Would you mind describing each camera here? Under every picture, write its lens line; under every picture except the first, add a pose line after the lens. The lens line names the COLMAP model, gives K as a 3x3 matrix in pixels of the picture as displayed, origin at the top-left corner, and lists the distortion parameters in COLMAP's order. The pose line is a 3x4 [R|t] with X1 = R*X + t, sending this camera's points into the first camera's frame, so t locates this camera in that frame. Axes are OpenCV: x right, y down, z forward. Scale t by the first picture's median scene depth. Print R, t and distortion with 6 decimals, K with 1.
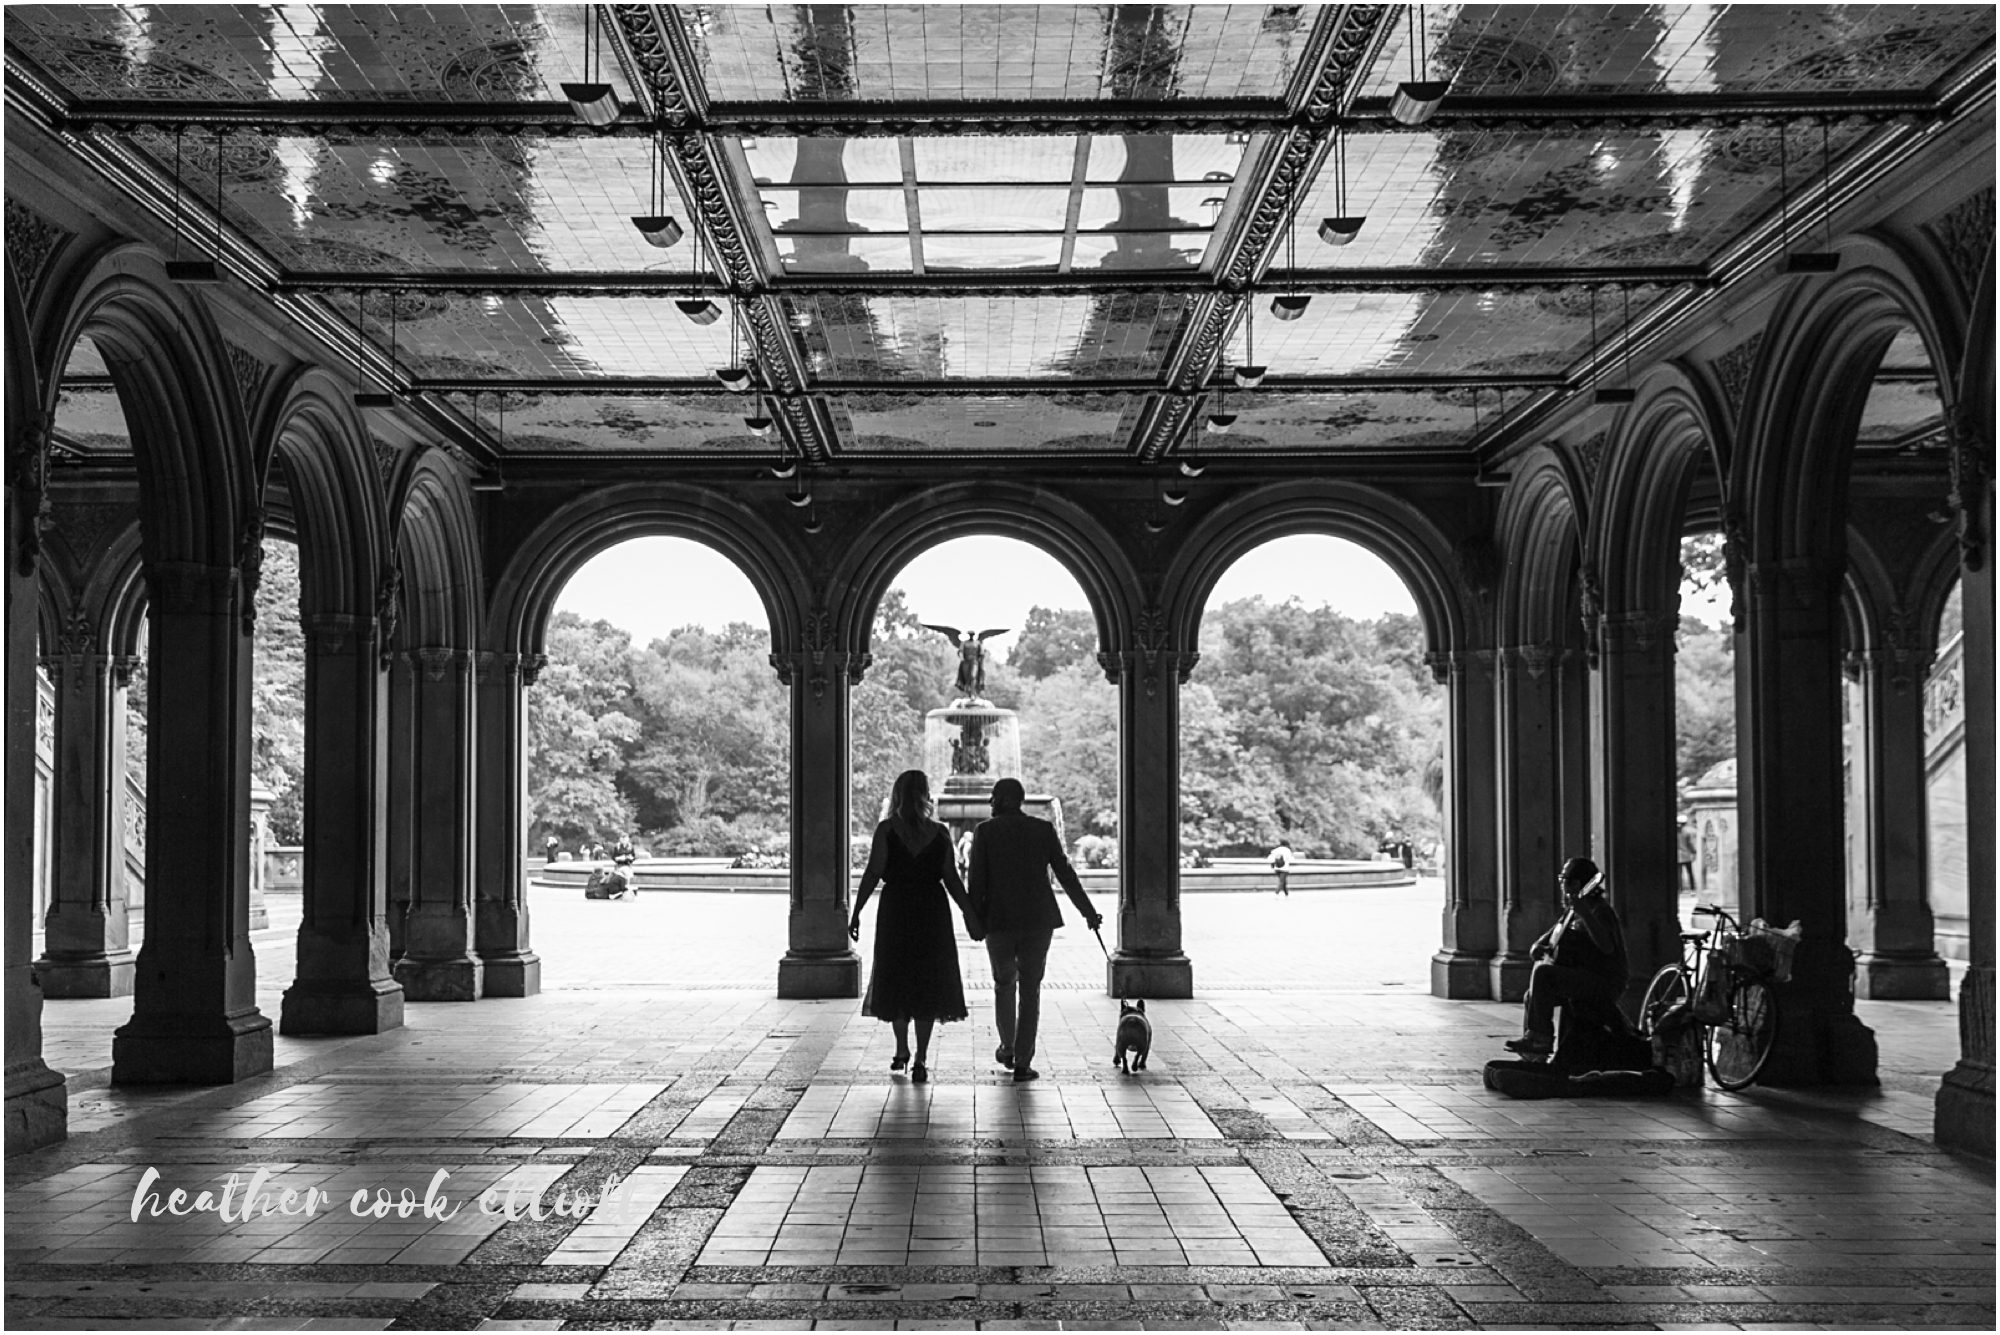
lens RADIAL K [[3125.4, 0, 1000.0], [0, 3125.4, 667.5], [0, 0, 1]] dist [-0.011718, -0.040123]
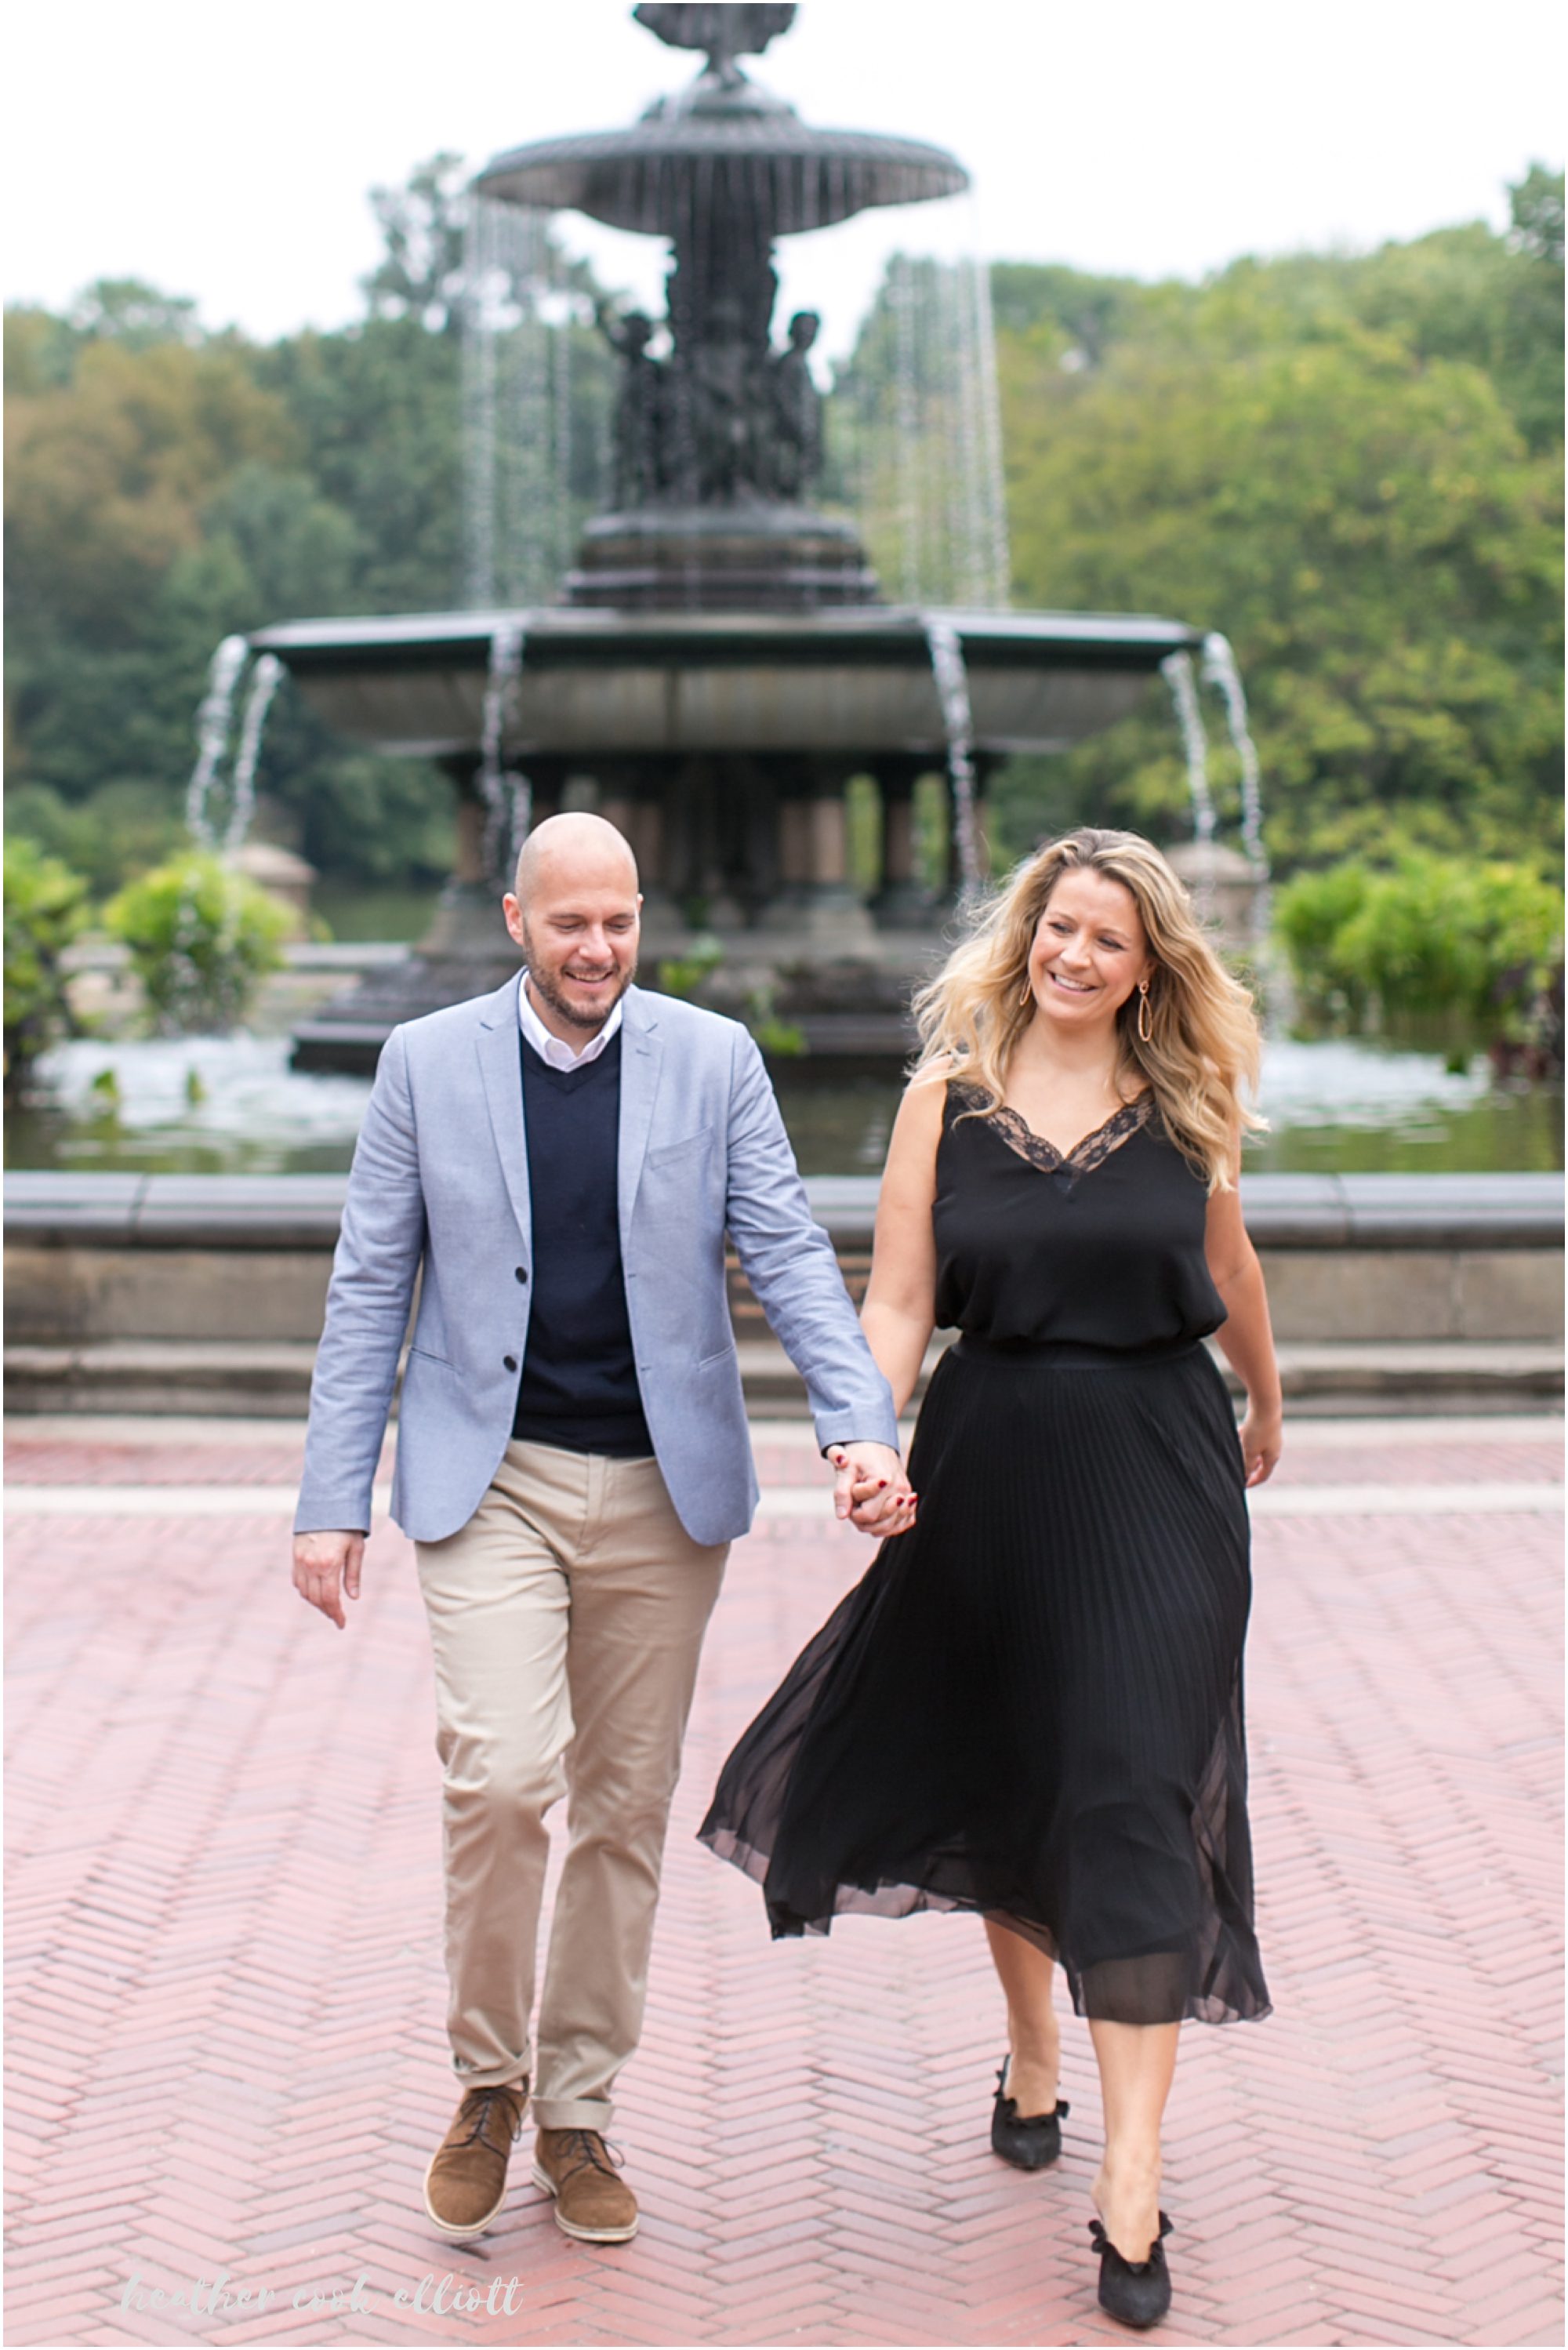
lens RADIAL K [[3672.1, 0, 784.0], [0, 3672.1, 1175.0], [0, 0, 1]] dist [-0.011718, -0.040123]
pose [[0.999996, -0.000061, 0.002873, -0.005041], [-0.000355, 0.989487, 0.144622, 0.033265], [-0.002852, -0.144622, 0.989483, 0.624743]]
